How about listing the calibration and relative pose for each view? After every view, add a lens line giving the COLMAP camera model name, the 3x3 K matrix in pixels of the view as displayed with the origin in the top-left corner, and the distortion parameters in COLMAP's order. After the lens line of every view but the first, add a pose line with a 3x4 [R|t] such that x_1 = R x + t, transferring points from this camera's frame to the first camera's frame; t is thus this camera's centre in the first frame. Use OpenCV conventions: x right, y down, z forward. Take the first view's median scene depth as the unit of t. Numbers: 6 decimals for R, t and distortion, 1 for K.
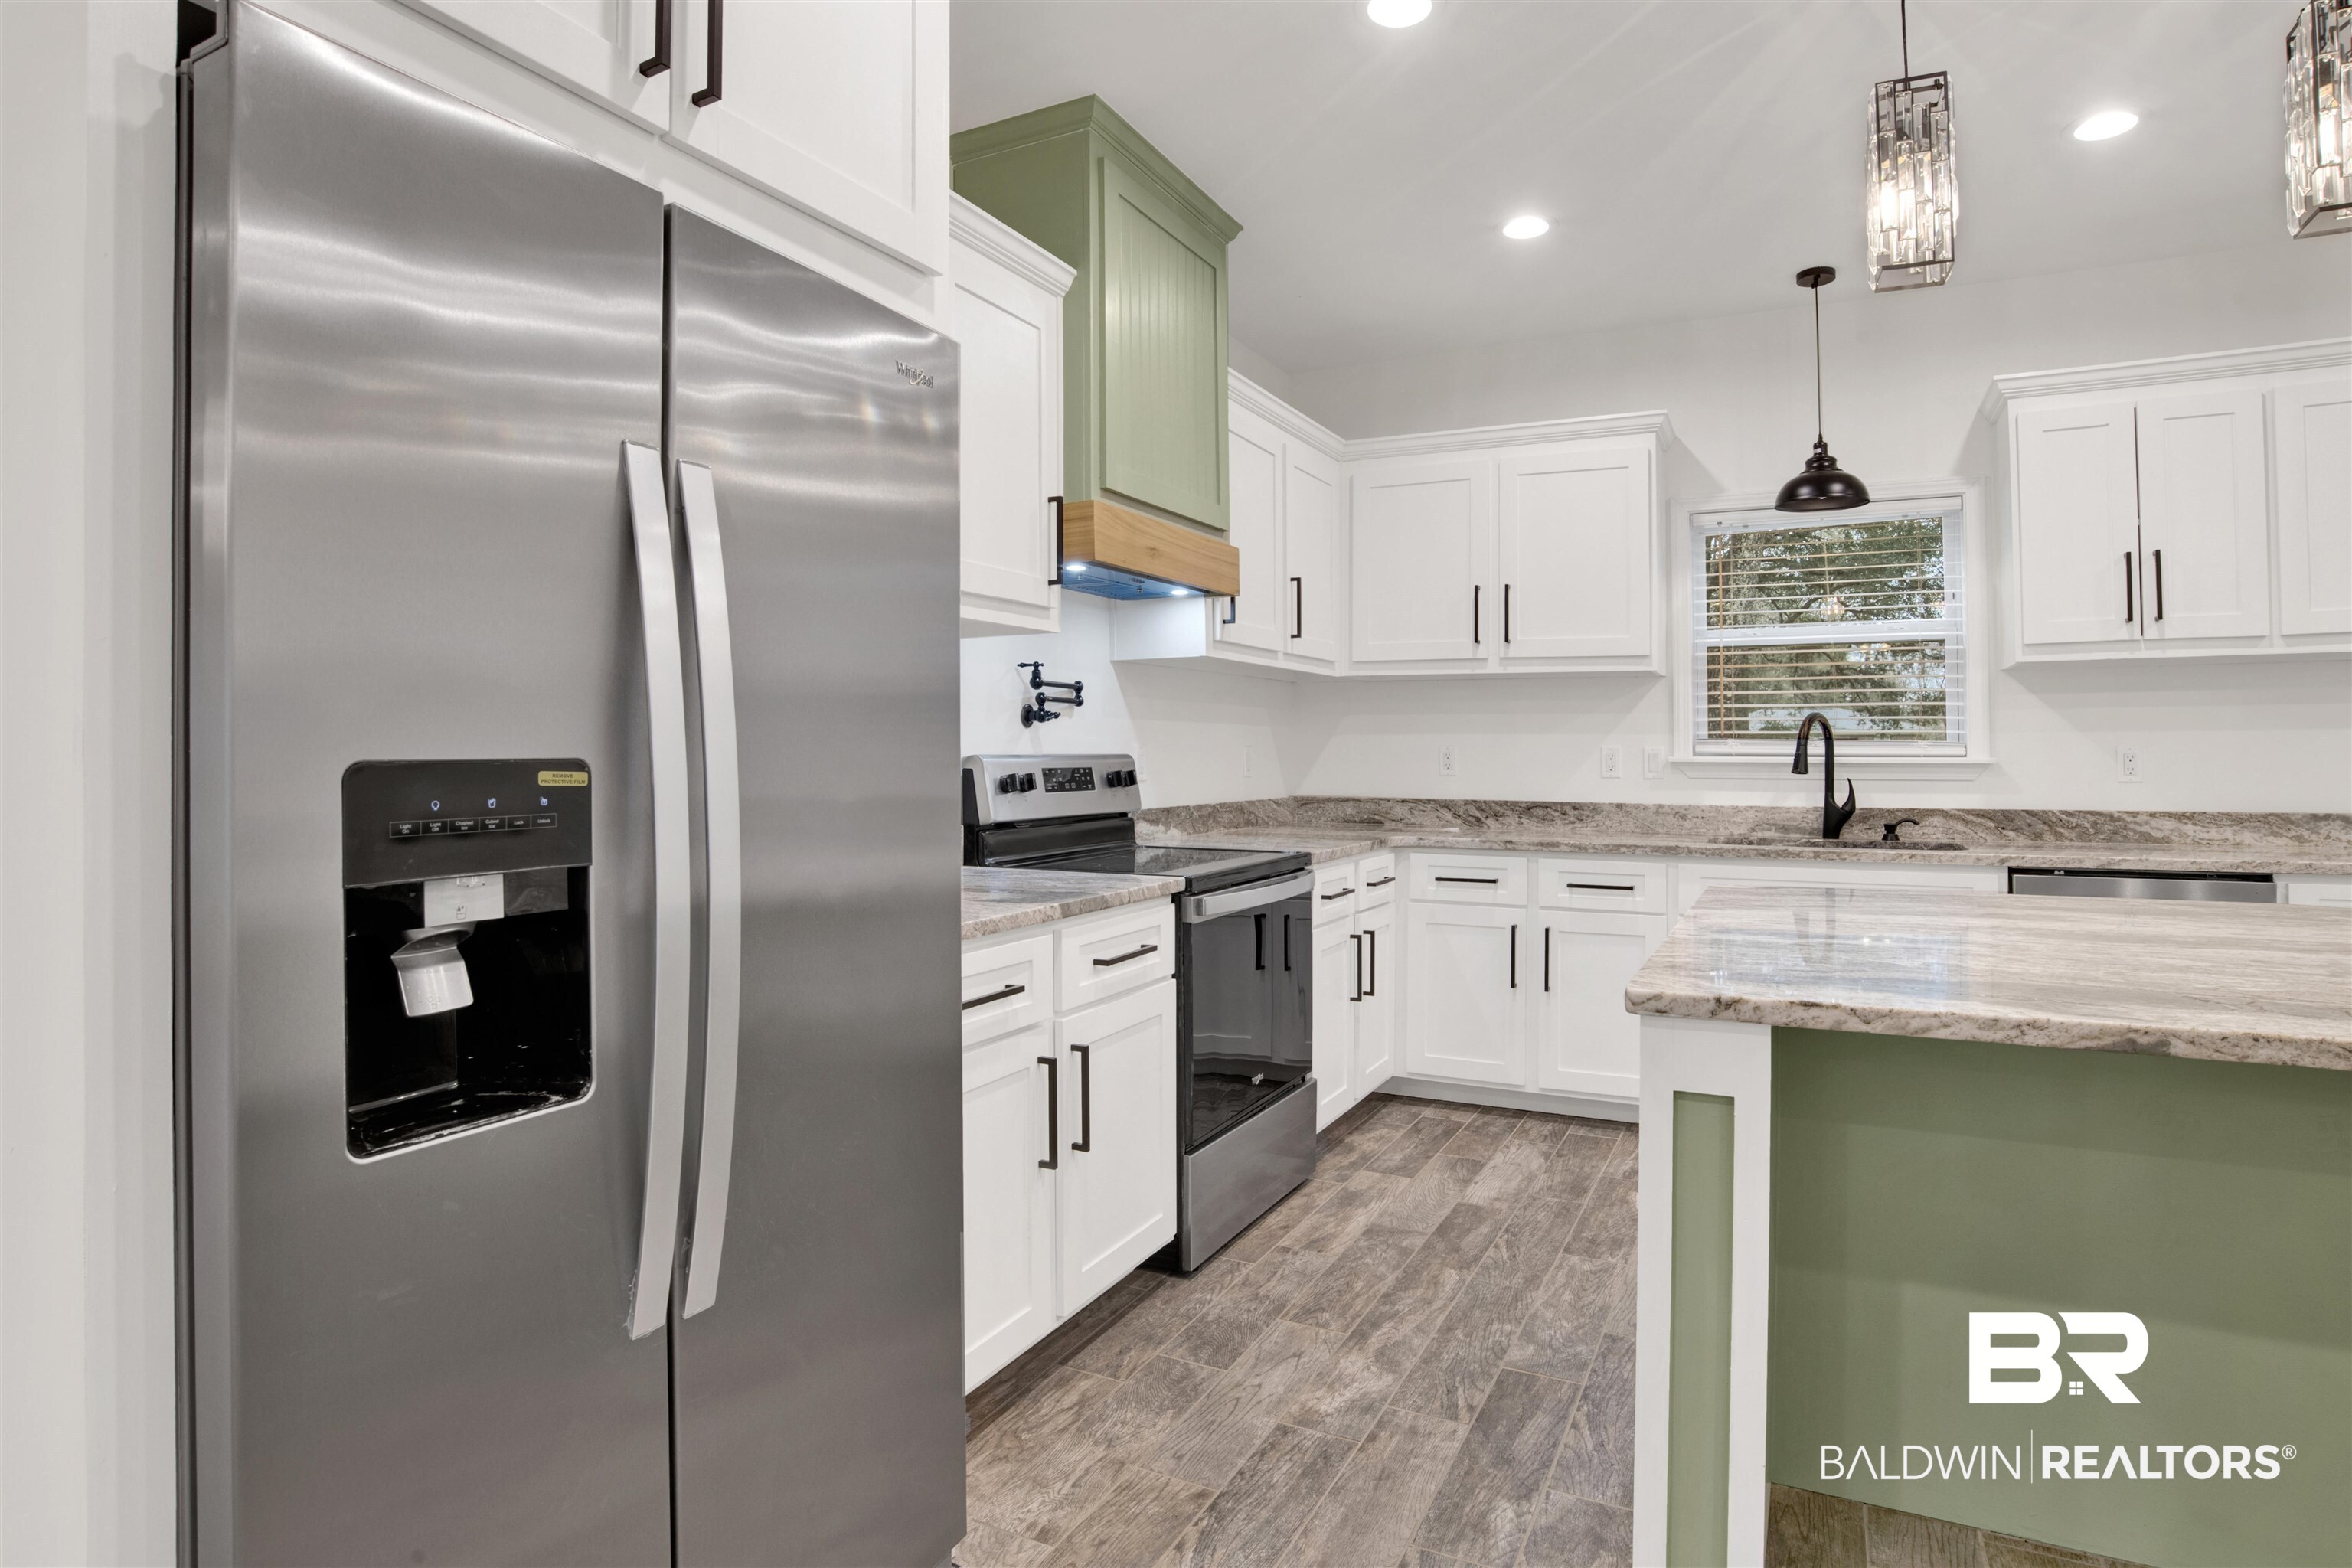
lens RADIAL K [[1258.5, 0, 1172.4], [0, 1258.5, 734.7], [0, 0, 1]] dist [-0.057362, 0.019389]
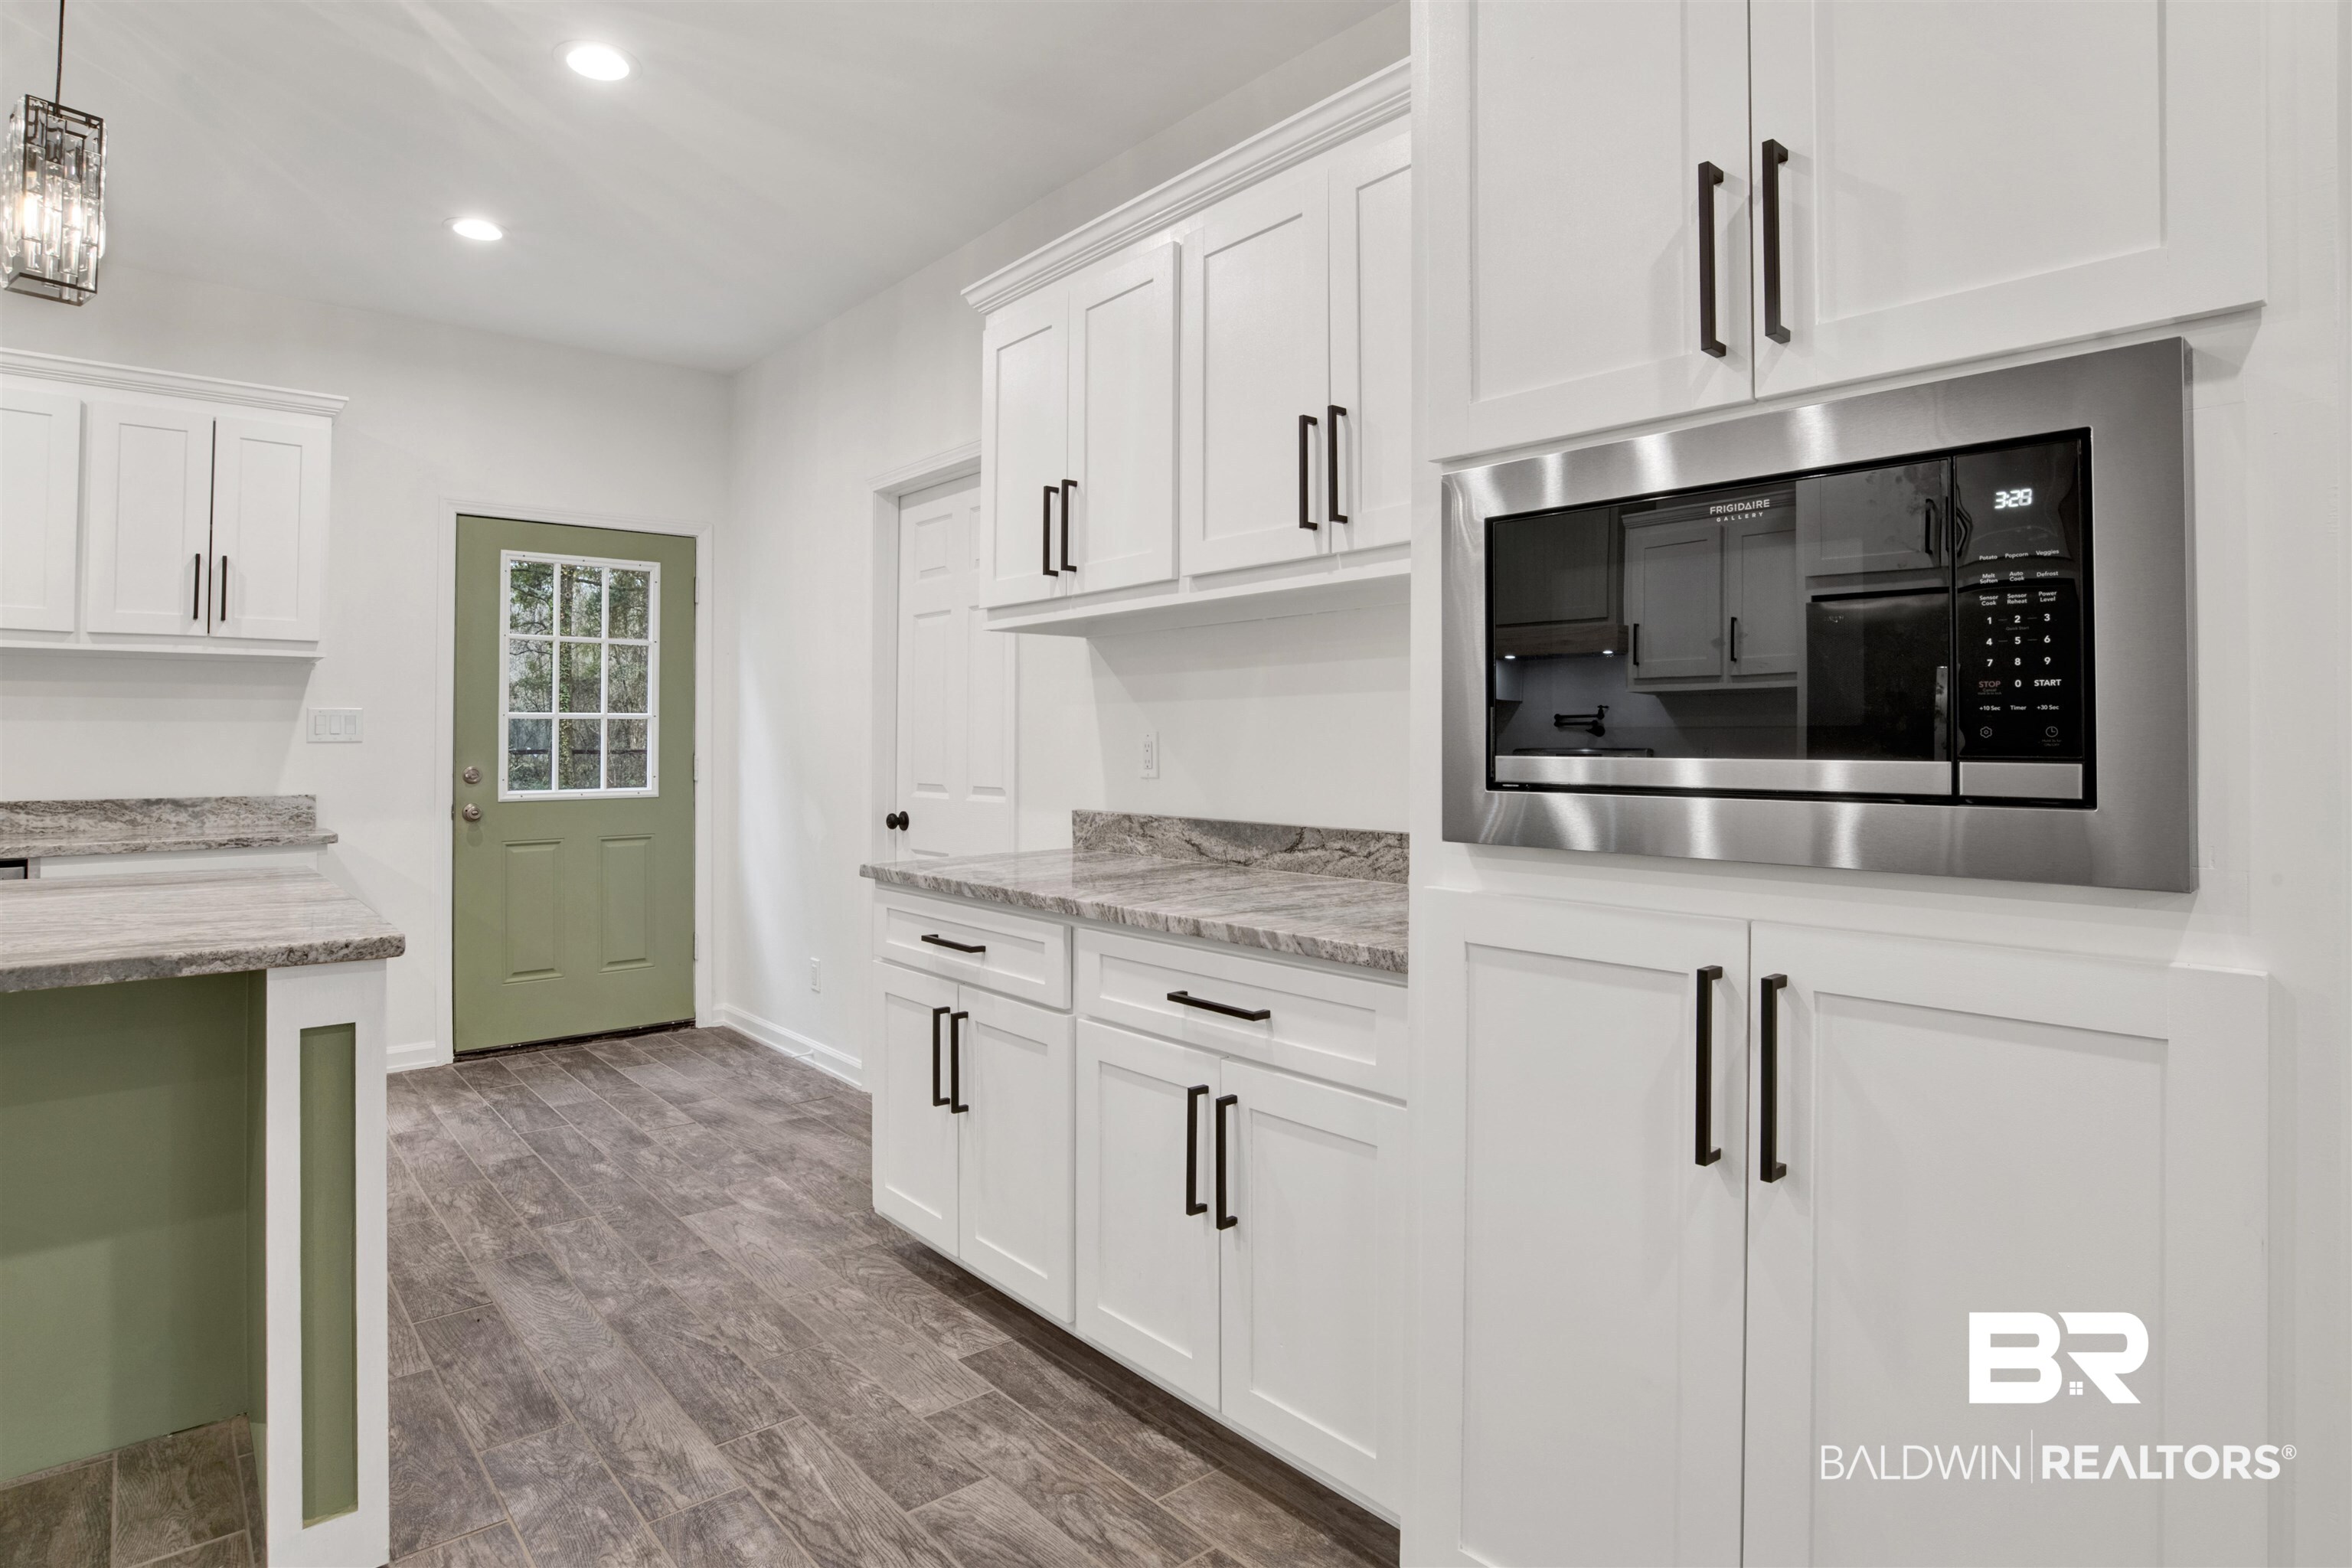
lens RADIAL K [[1254.2, 0, 1209.4], [0, 1254.2, 726.0], [0, 0, 1]] dist [-0.064232, 0.020931]
pose [[0.372571, 0.014463, 0.927891, 0.271128], [-0.013835, 0.999854, -0.010030, -0.003293], [-0.927901, -0.009100, 0.372716, -0.287540]]
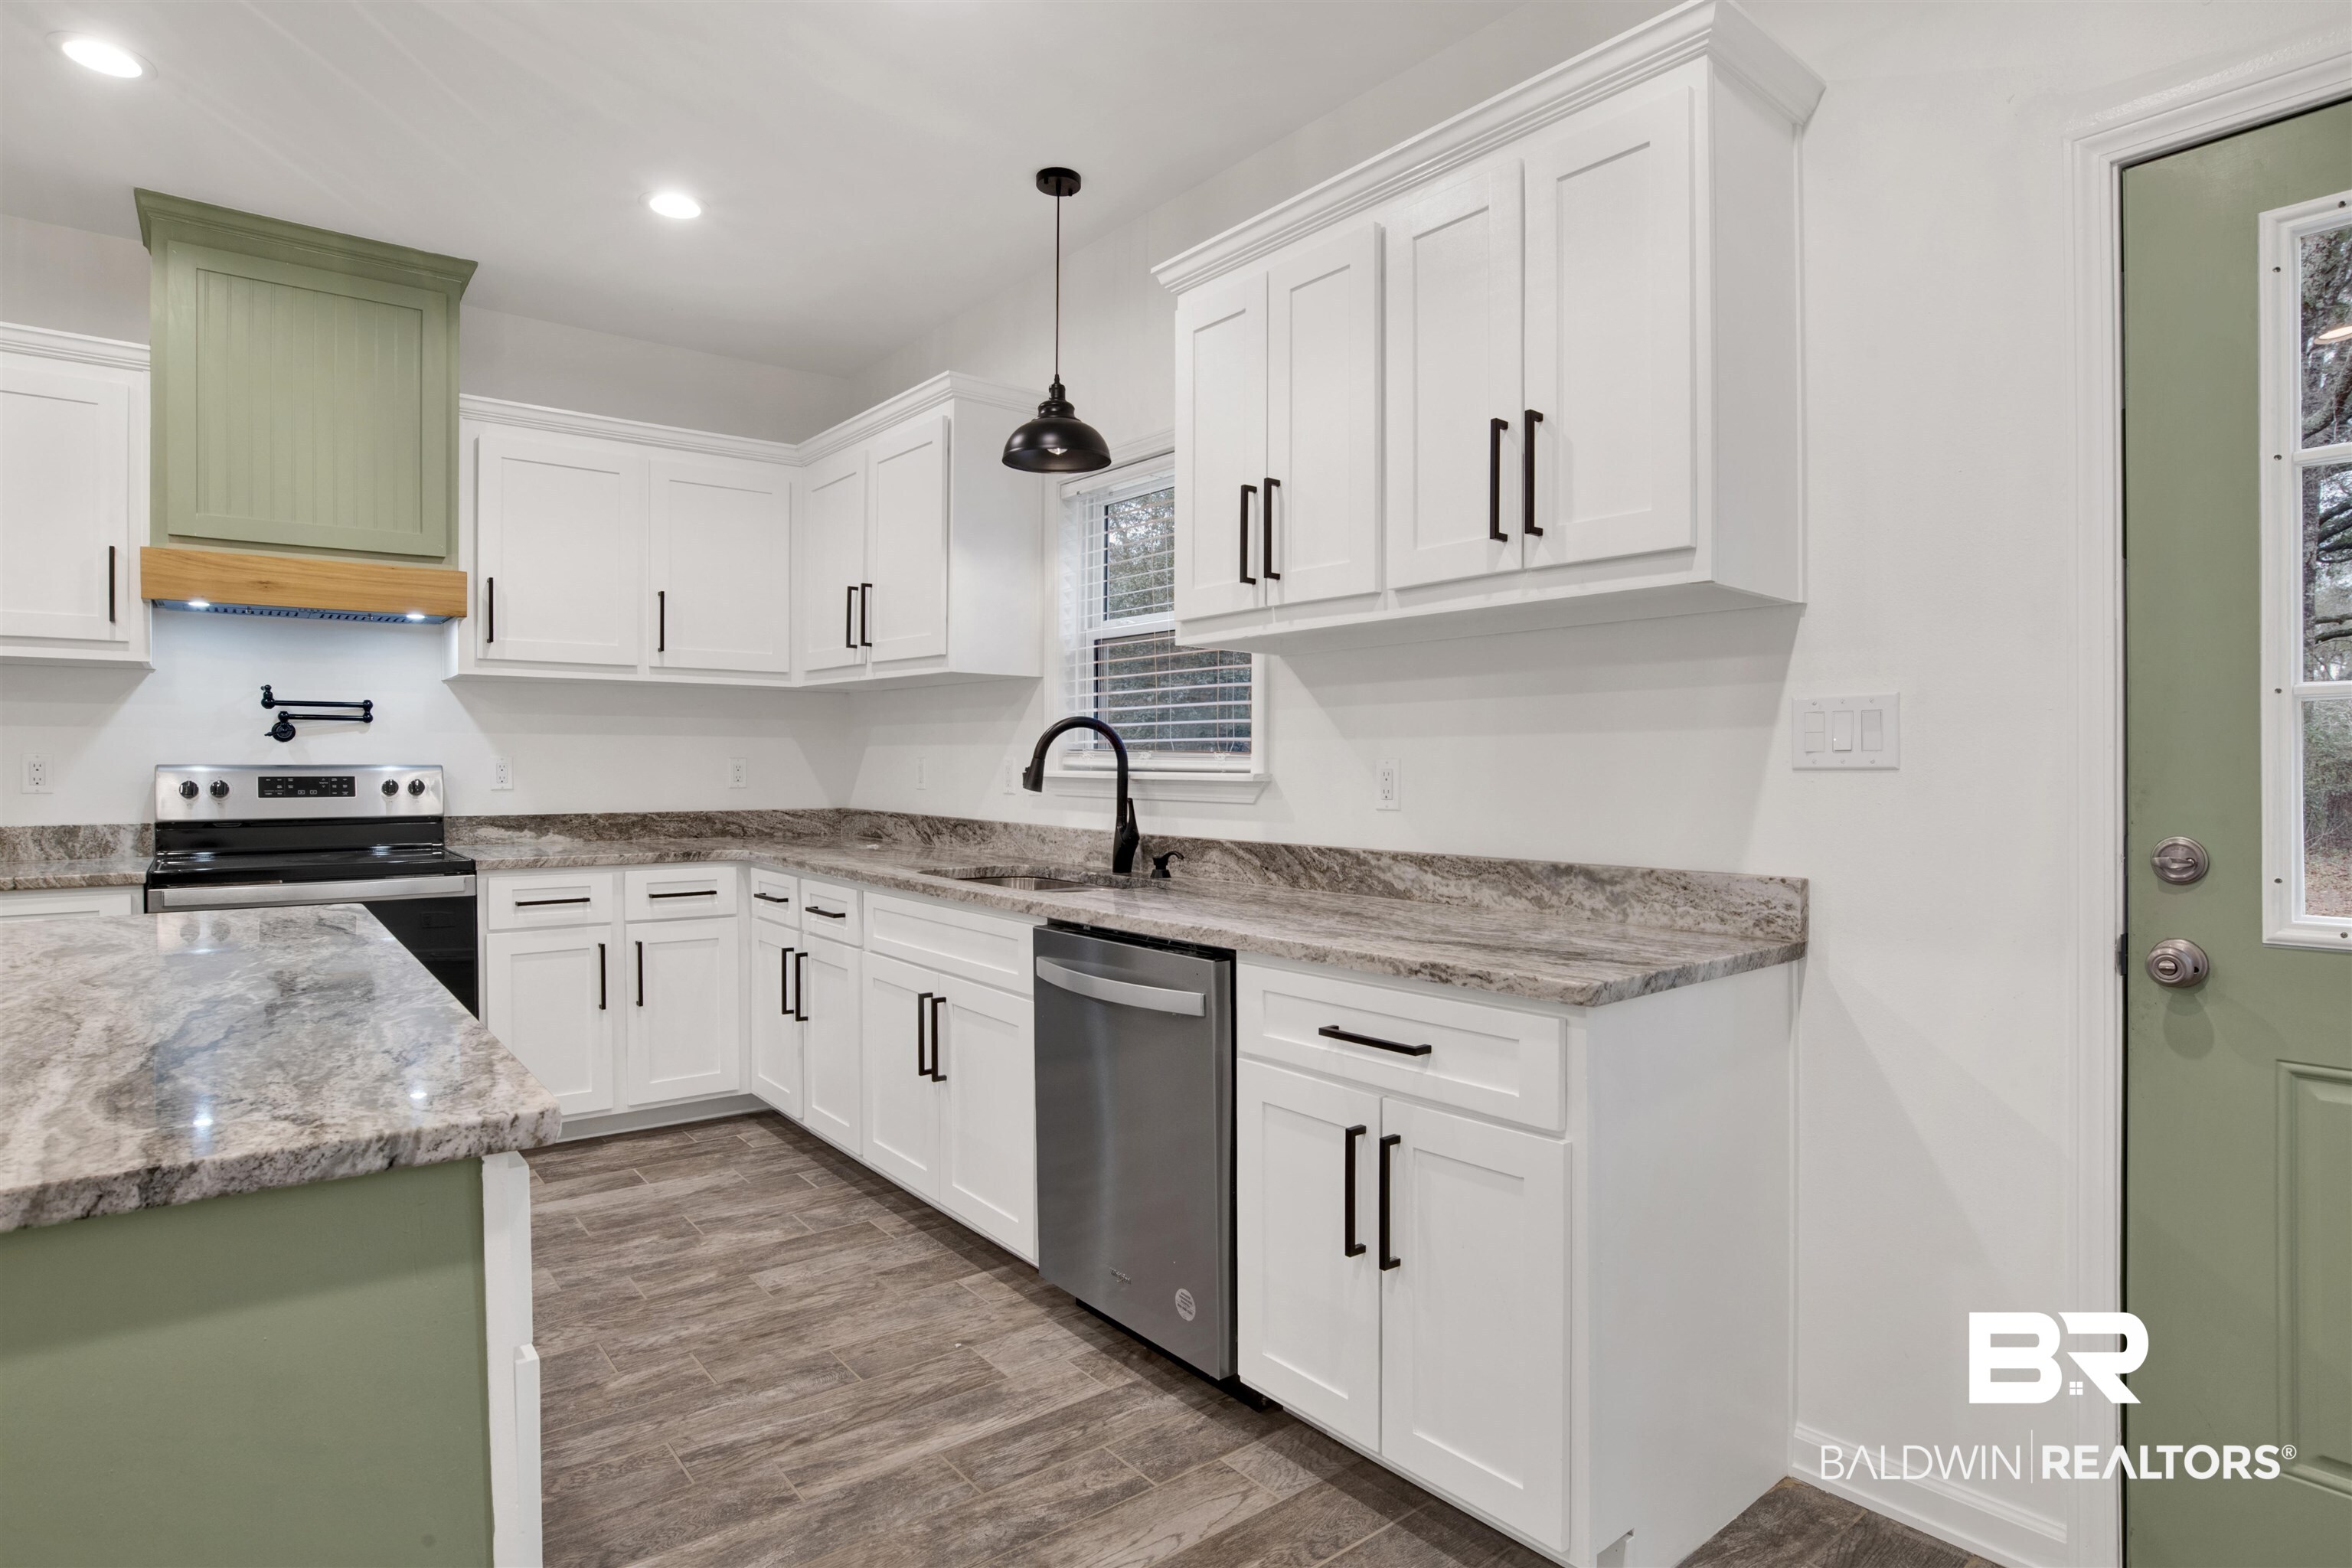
lens RADIAL K [[1236.2, 0, 1167.9], [0, 1236.2, 775.4], [0, 0, 1]] dist [-0.088790, 0.046299]
pose [[0.906564, 0.006878, -0.422013, 0.983964], [0.003349, 0.999719, 0.023488, 0.002012], [0.422056, -0.022707, 0.906285, 0.310853]]
